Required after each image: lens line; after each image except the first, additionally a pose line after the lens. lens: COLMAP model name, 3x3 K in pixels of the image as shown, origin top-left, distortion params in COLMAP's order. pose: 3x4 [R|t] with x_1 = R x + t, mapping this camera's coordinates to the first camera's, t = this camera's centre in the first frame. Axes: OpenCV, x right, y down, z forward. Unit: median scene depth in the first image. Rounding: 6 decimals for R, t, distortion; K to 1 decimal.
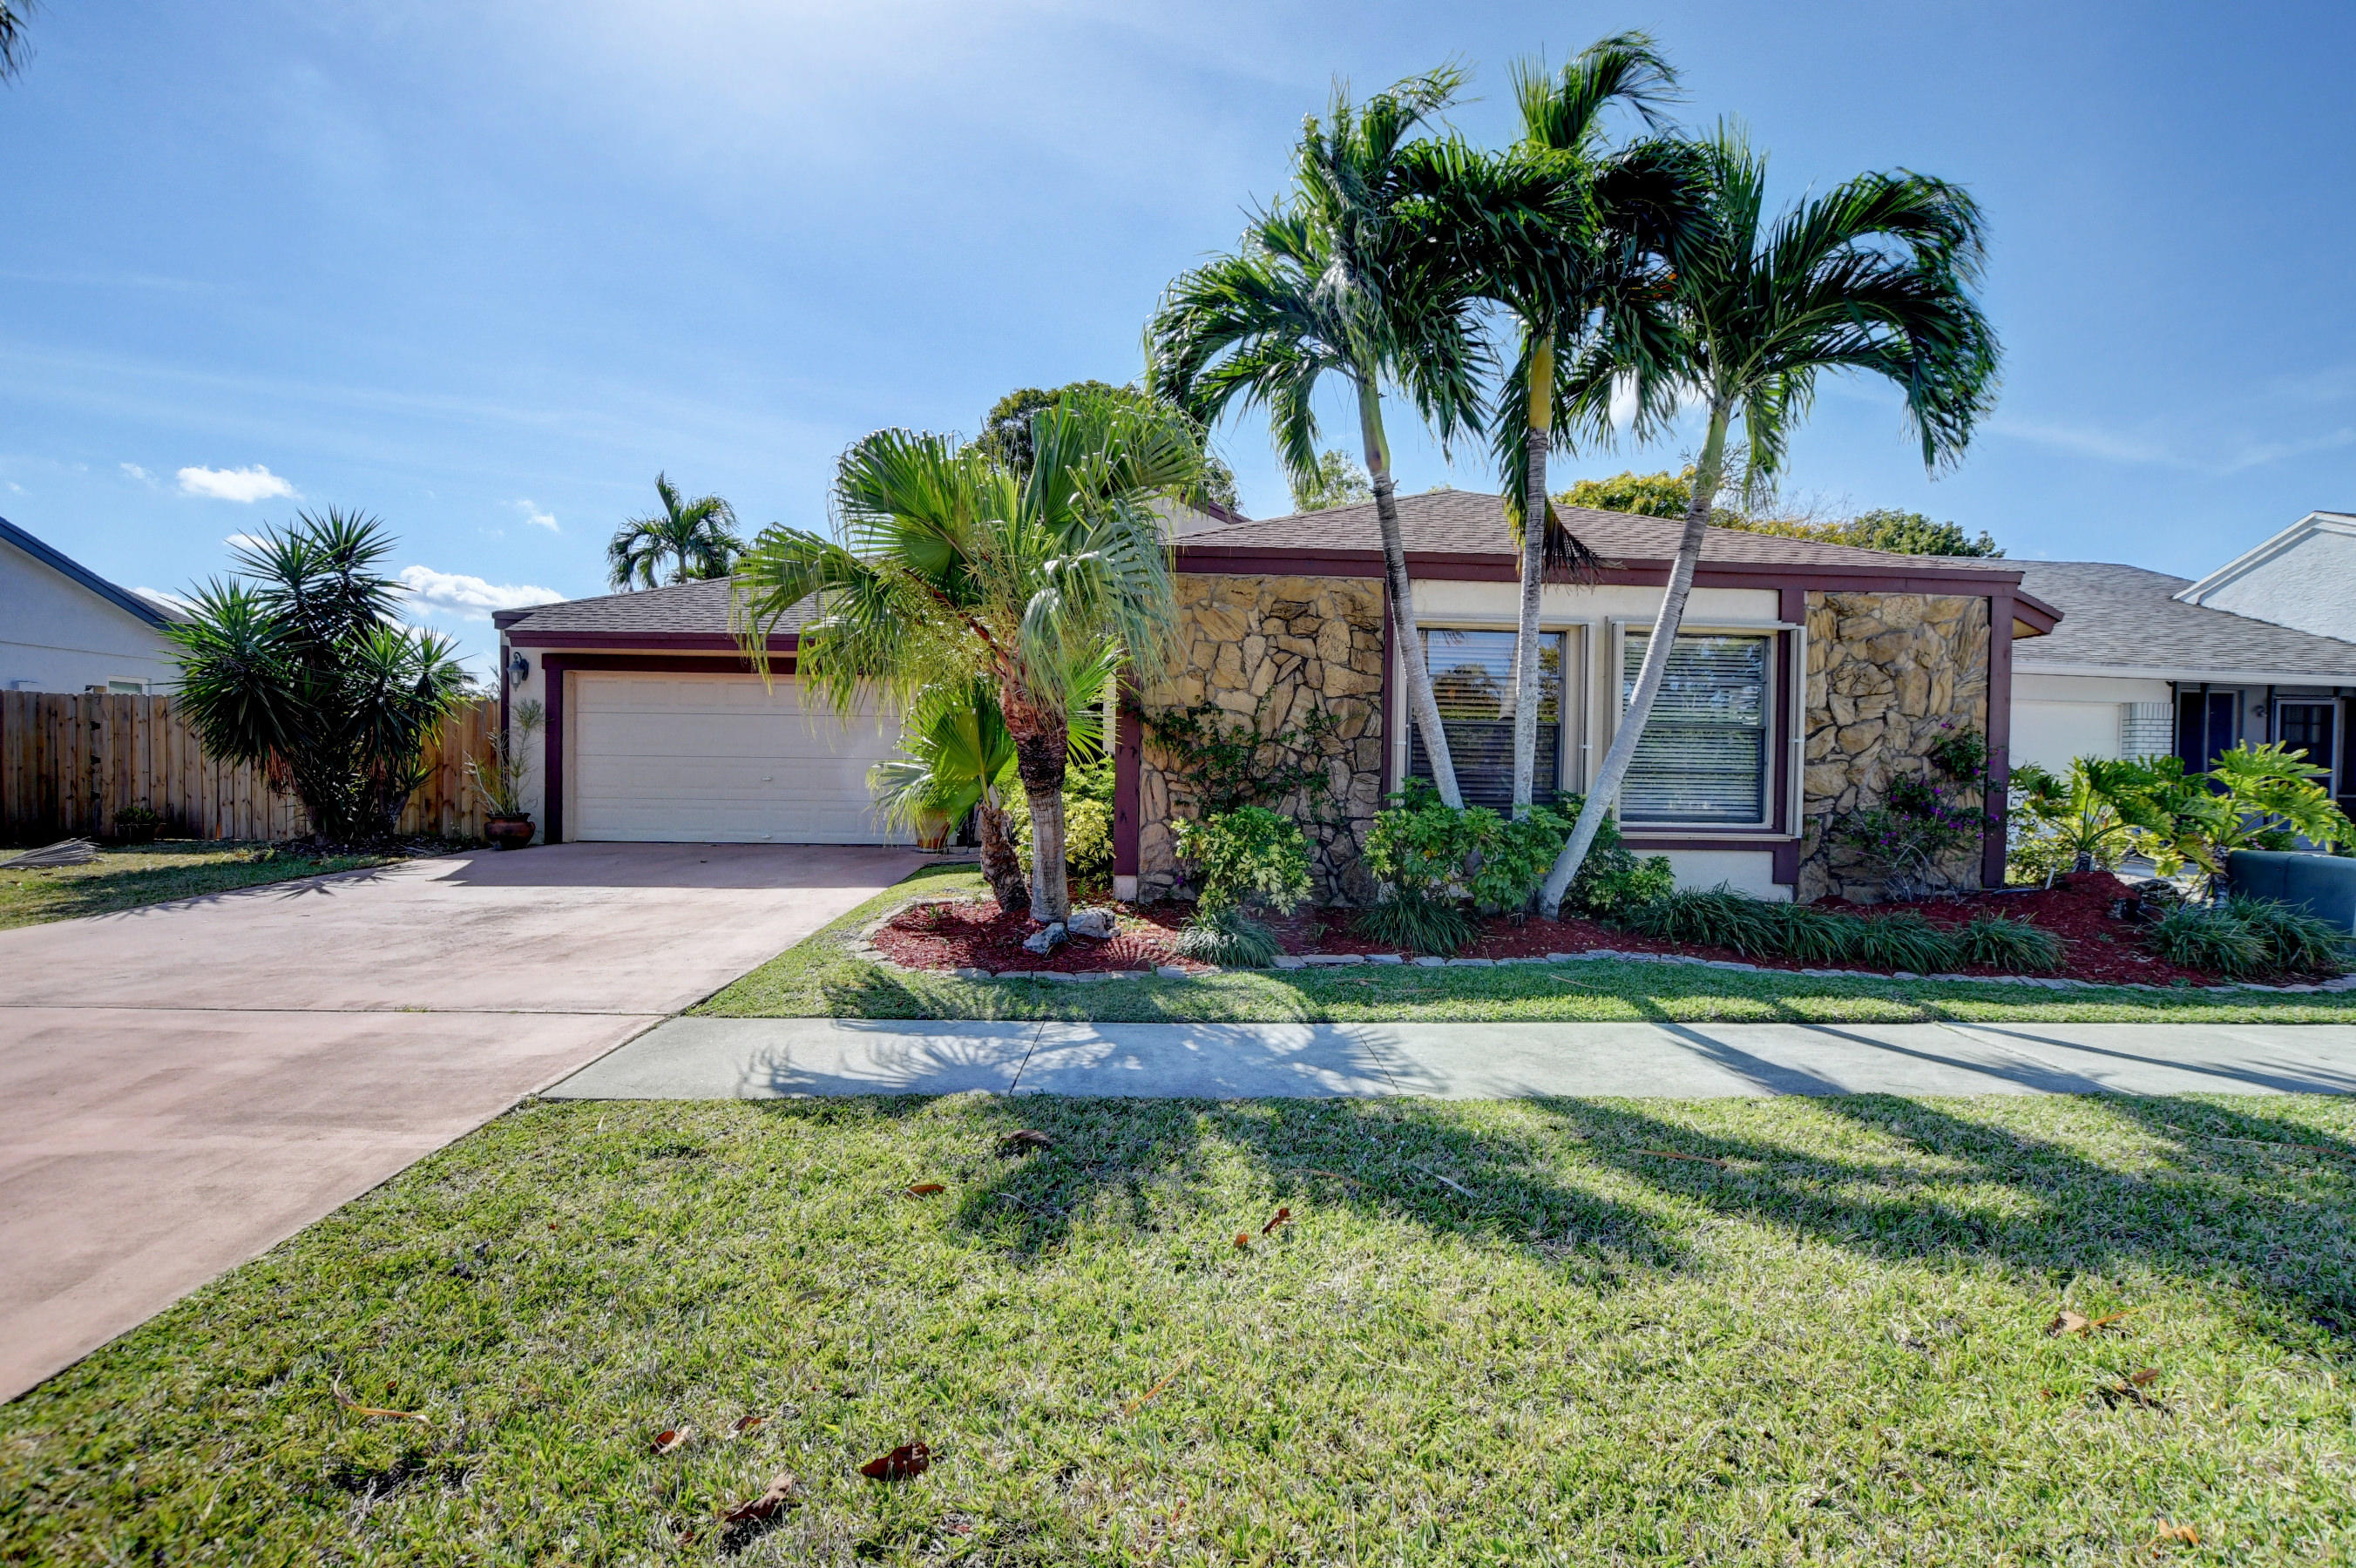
lens RADIAL K [[1061.5, 0, 1178.0], [0, 1061.5, 784.0], [0, 0, 1]] dist [-0.023306, -0.000331]
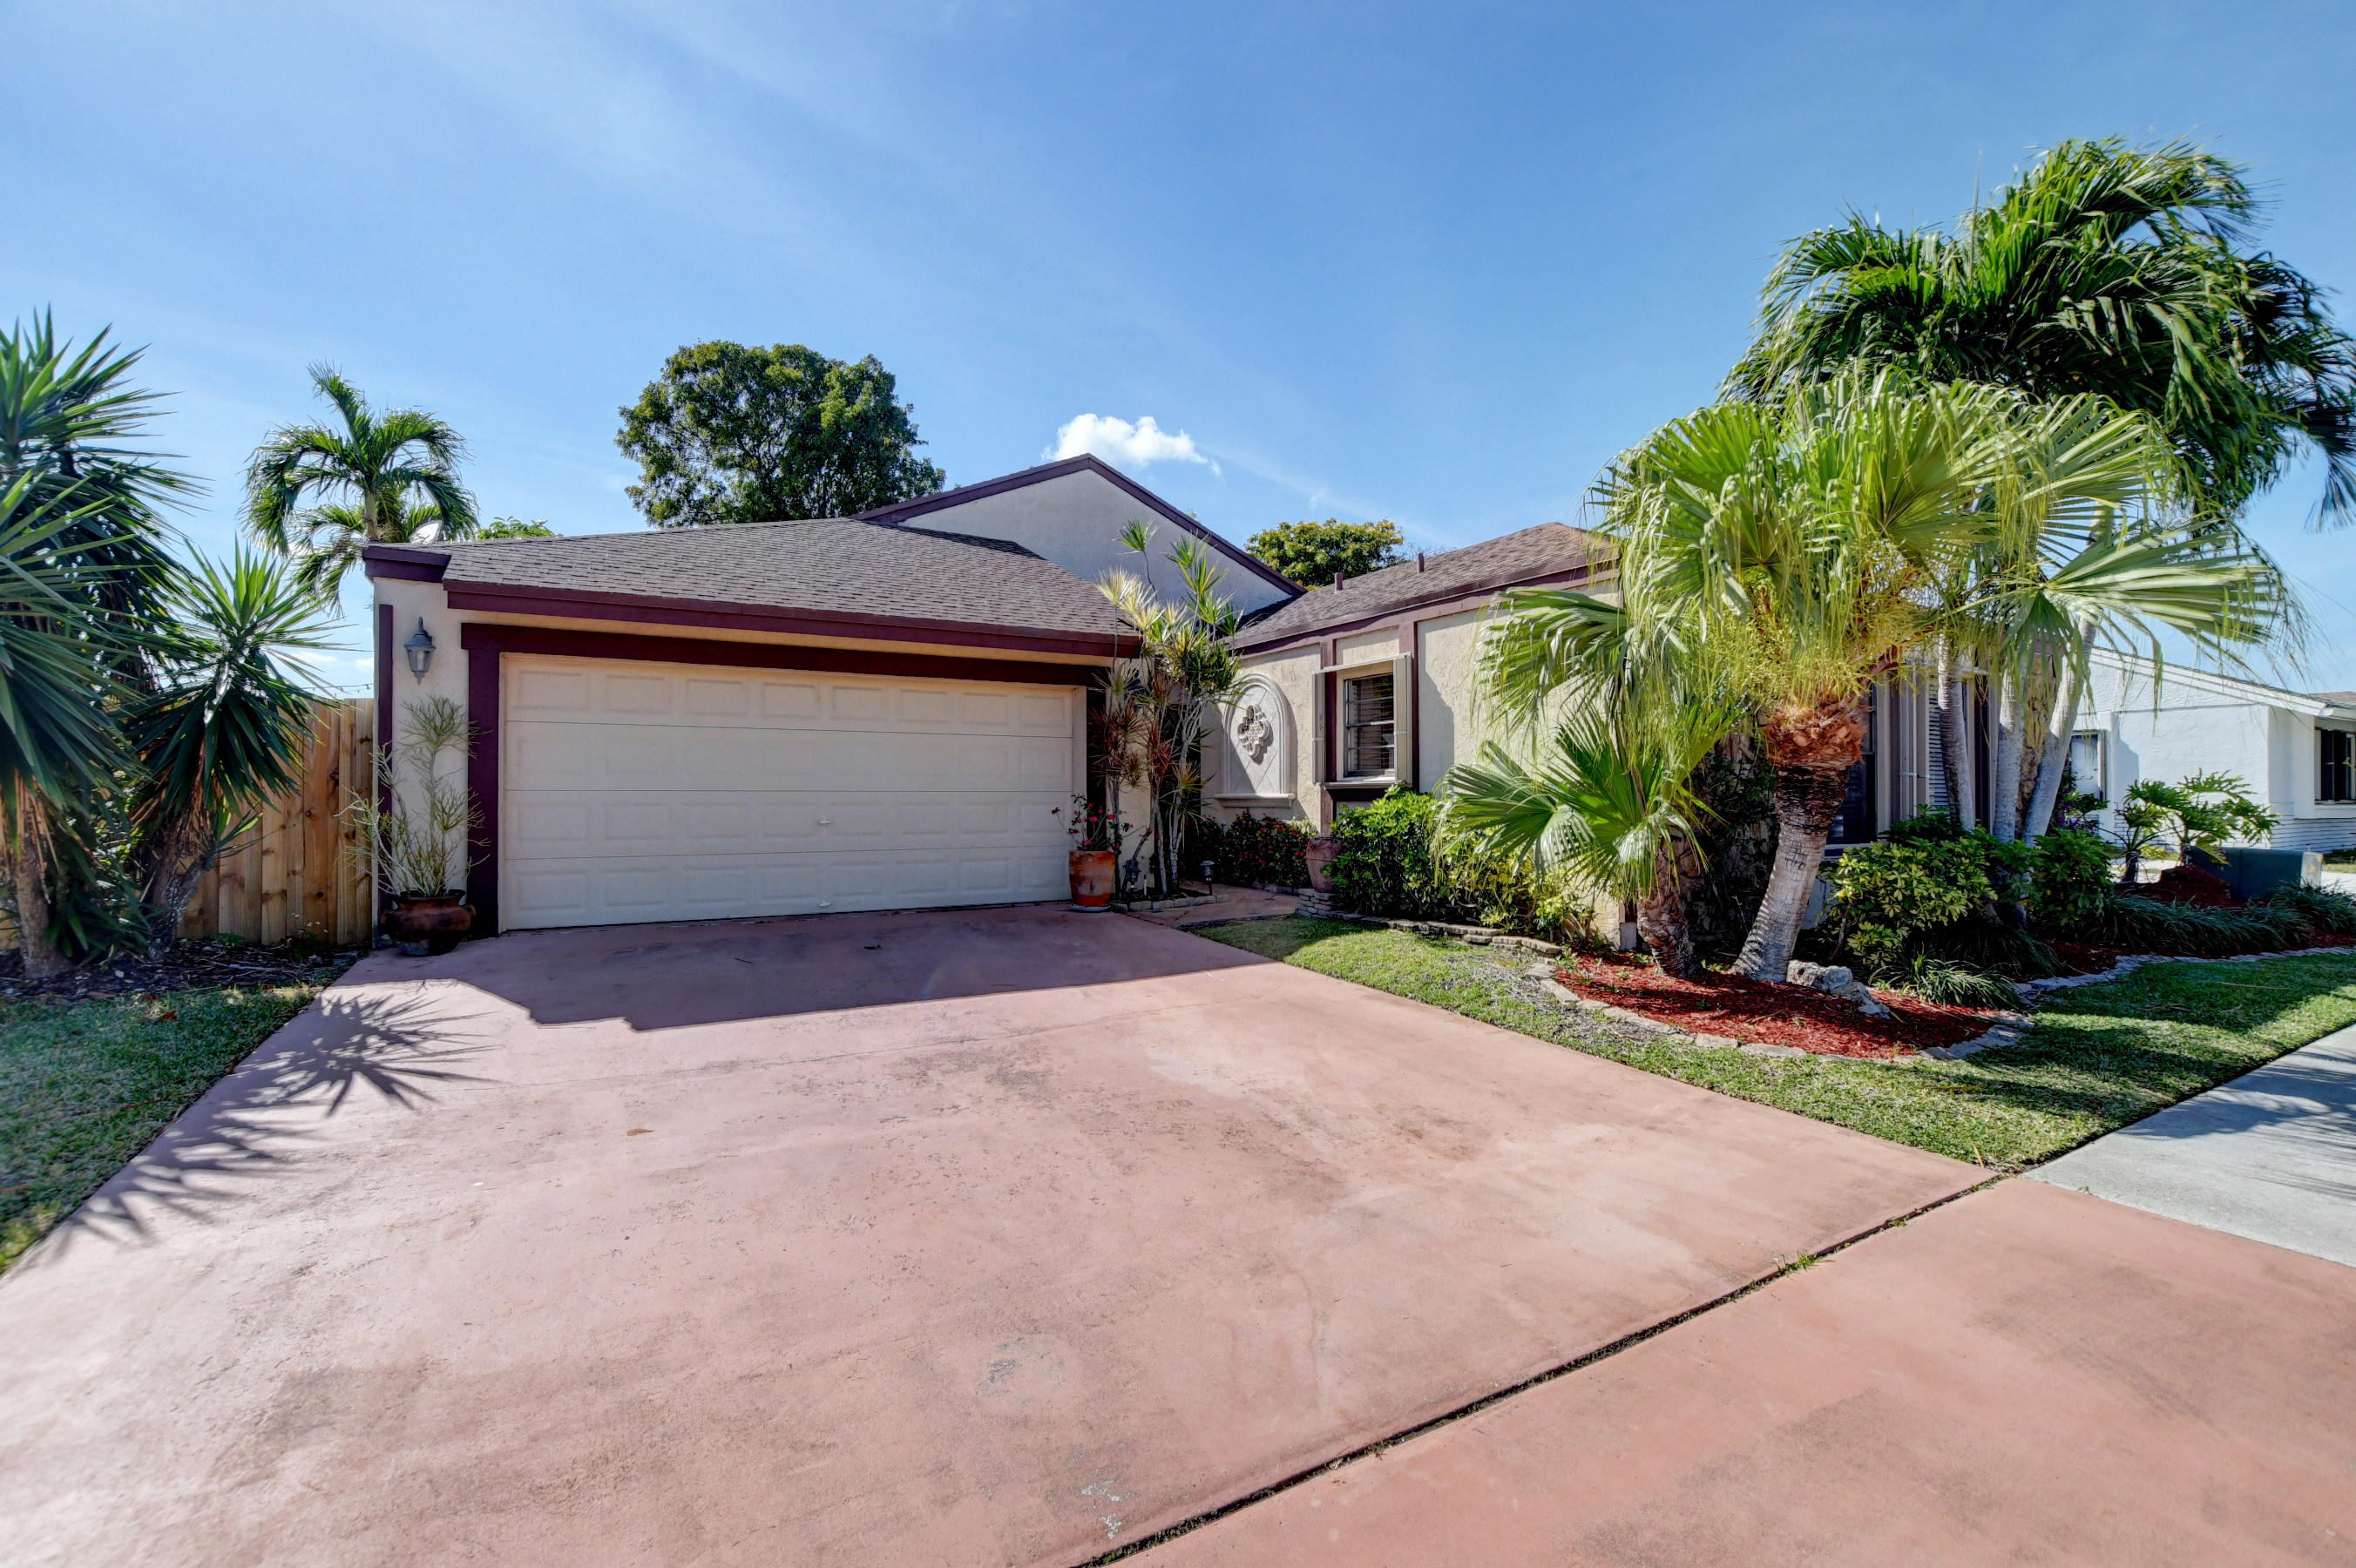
lens RADIAL K [[1061.5, 0, 1178.0], [0, 1061.5, 784.0], [0, 0, 1]] dist [-0.023306, -0.000331]
pose [[0.896888, -0.002445, 0.442252, -0.499428], [0.009985, 0.999842, -0.014723, -0.017370], [-0.442146, 0.017620, 0.896770, 0.269455]]
